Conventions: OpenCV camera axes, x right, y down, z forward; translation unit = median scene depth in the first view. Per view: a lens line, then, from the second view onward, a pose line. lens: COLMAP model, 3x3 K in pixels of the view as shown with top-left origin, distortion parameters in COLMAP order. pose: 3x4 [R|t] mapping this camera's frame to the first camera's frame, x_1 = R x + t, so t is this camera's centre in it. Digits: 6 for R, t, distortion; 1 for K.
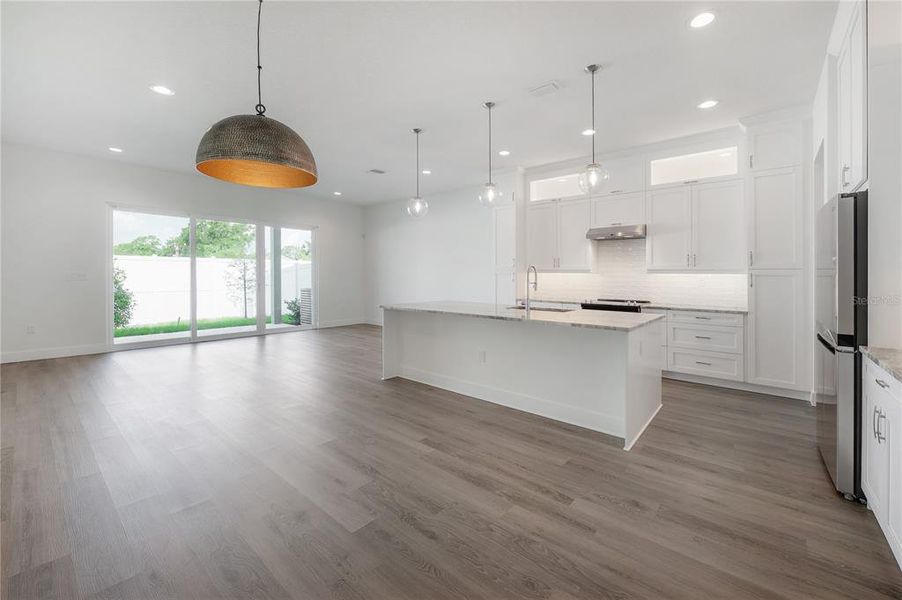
lens RADIAL K [[361.1, 0, 454.0], [0, 361.1, 288.8], [0, 0, 1]] dist [-0.000424, 0.000015]
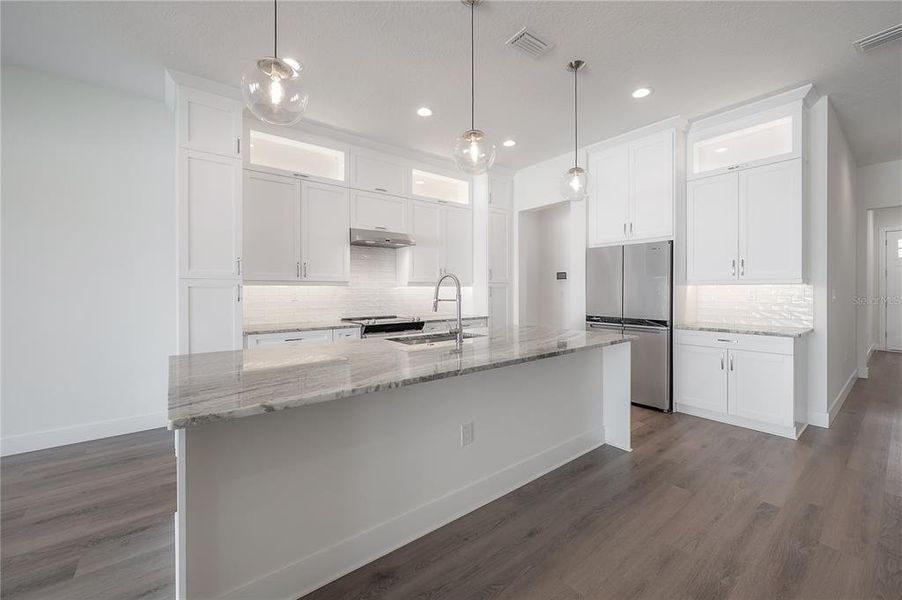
lens RADIAL K [[361.1, 0, 454.0], [0, 361.1, 288.8], [0, 0, 1]] dist [-0.000424, 0.000015]
pose [[0.198770, -0.006470, 0.980025, -0.454713], [0.039415, 0.999222, -0.001397, -0.035953], [-0.979253, 0.038905, 0.198871, 0.863404]]
